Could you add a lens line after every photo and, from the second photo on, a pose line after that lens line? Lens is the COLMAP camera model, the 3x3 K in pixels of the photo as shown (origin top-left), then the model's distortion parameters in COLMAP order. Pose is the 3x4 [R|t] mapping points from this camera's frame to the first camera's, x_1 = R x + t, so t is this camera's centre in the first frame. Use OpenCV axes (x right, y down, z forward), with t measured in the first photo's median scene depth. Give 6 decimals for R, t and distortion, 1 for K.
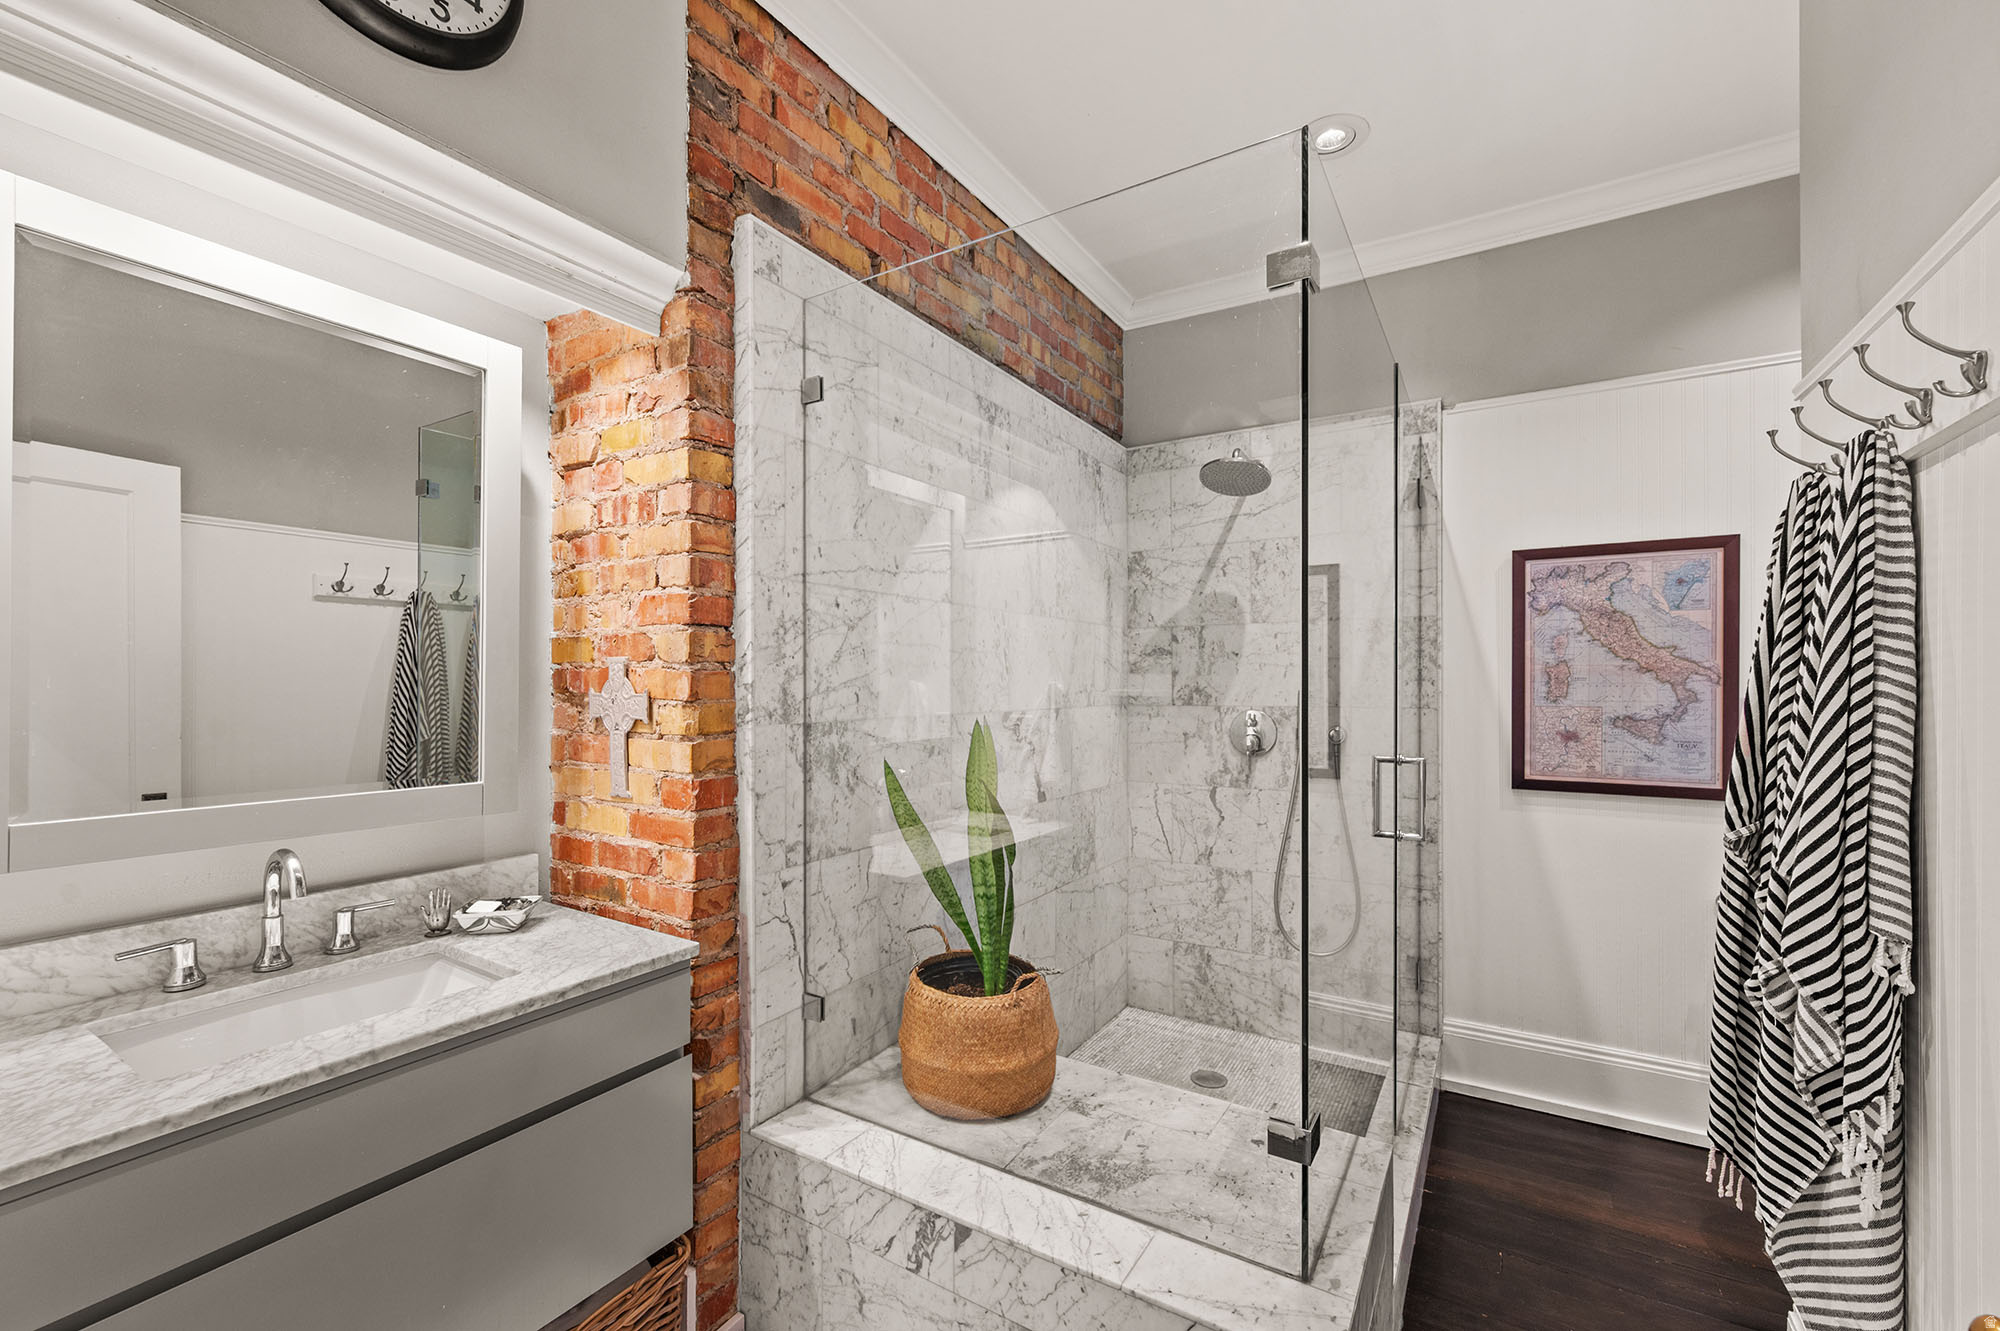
lens RADIAL K [[815.6, 0, 970.2], [0, 815.6, 699.2], [0, 0, 1]] dist [-0.000067, 0.000154]
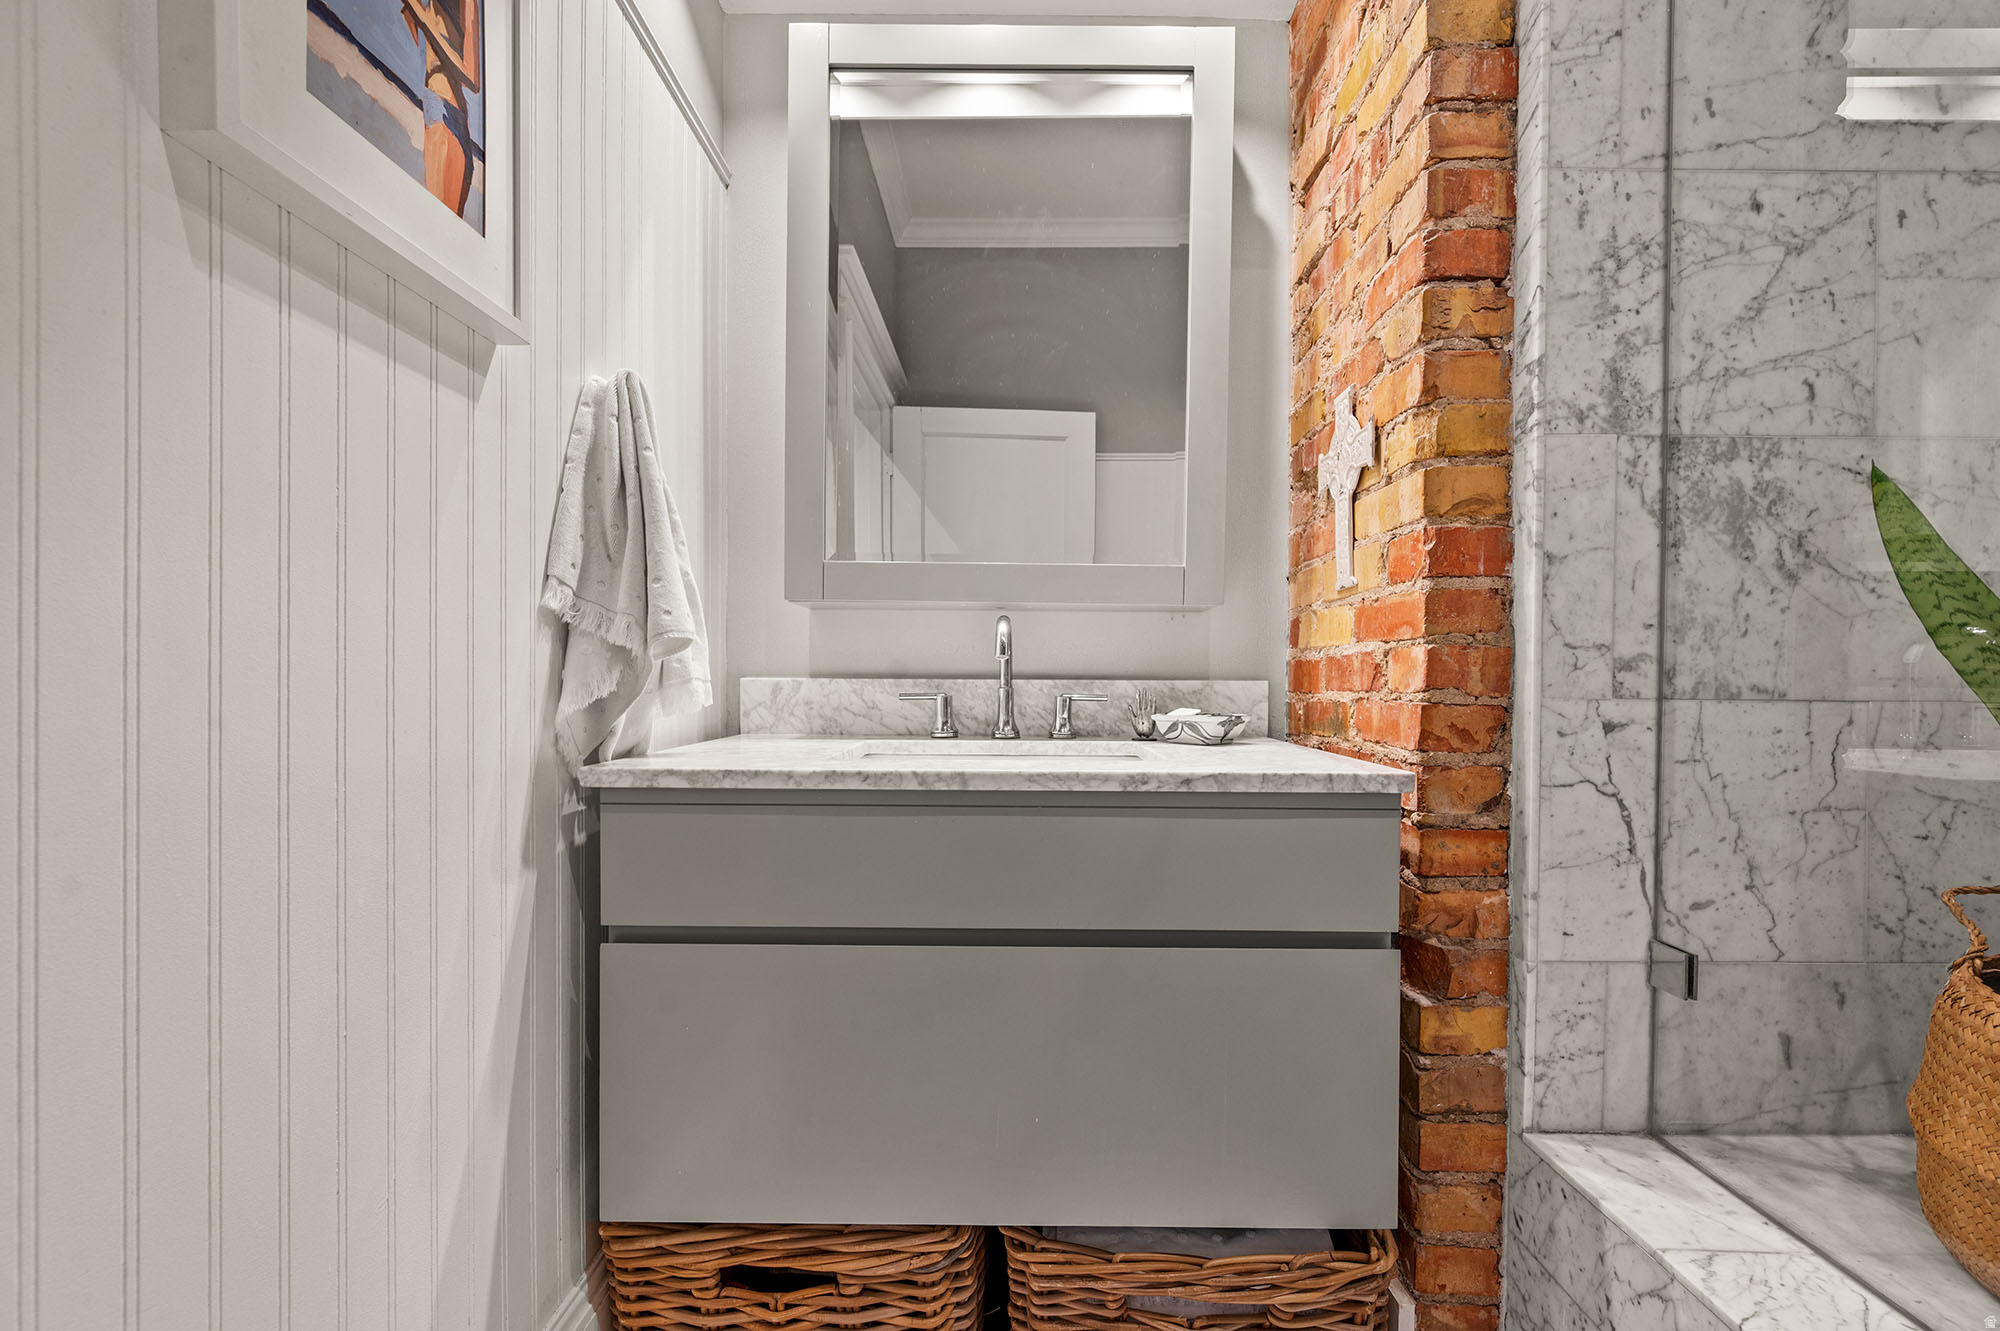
lens RADIAL K [[809.4, 0, 1007.0], [0, 809.4, 673.9], [0, 0, 1]] dist [-0.001938, -0.000168]
pose [[0.551756, 0.015894, -0.833854, 0.005748], [-0.027962, 0.999609, 0.000552, 0.207971], [0.833537, 0.023012, 0.551984, 0.361334]]
